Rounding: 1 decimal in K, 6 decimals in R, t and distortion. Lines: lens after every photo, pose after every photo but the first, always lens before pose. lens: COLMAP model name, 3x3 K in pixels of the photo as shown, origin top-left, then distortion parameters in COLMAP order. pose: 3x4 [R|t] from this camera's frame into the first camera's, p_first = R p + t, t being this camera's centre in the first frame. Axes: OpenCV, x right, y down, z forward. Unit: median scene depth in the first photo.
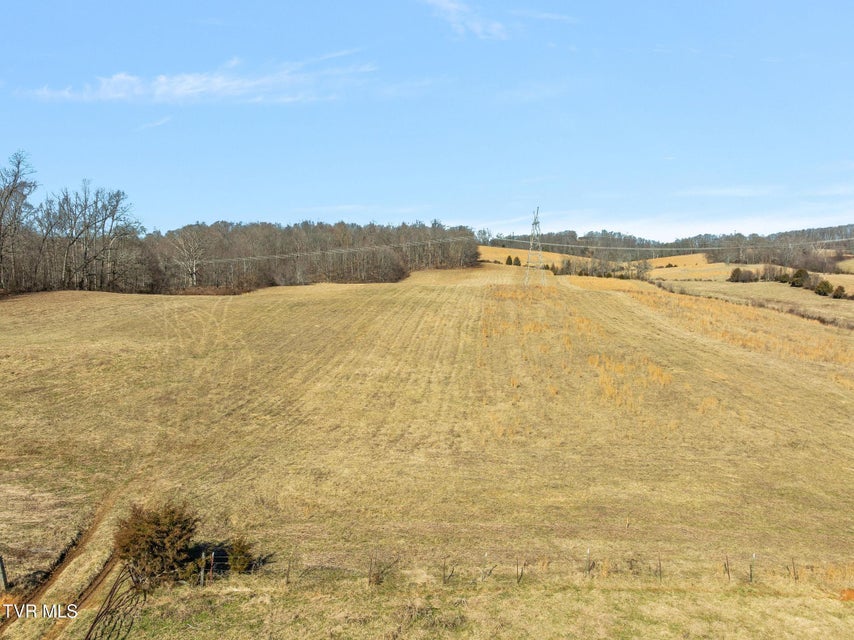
lens RADIAL K [[611.3, 0, 433.1], [0, 611.3, 321.8], [0, 0, 1]] dist [-0.031845, 0.004339]
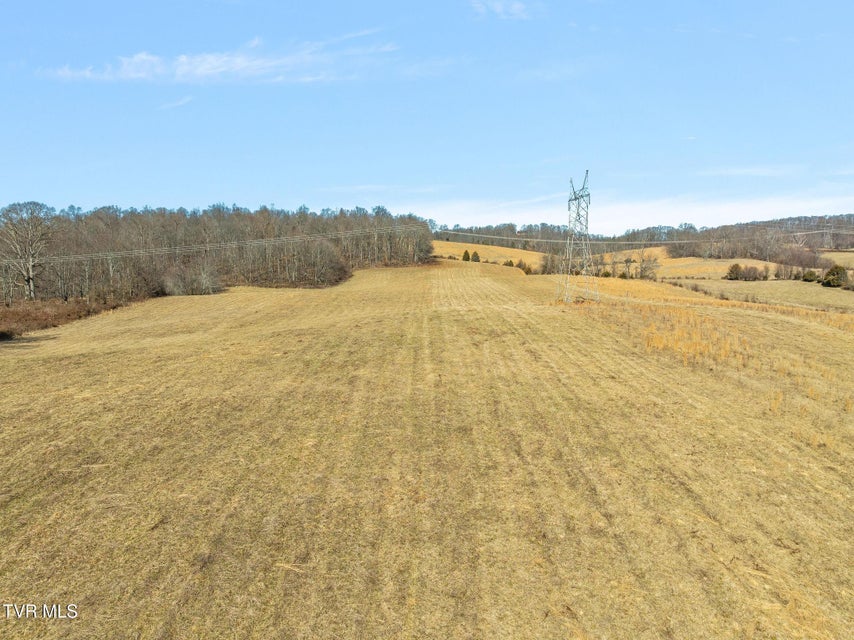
lens RADIAL K [[611.3, 0, 420.3], [0, 611.3, 315.1], [0, 0, 1]] dist [-0.031845, 0.004339]
pose [[0.994676, -0.012650, 0.102272, -0.030570], [0.012891, 0.999915, -0.001690, -0.020274], [-0.102242, 0.002999, 0.994755, 0.191192]]
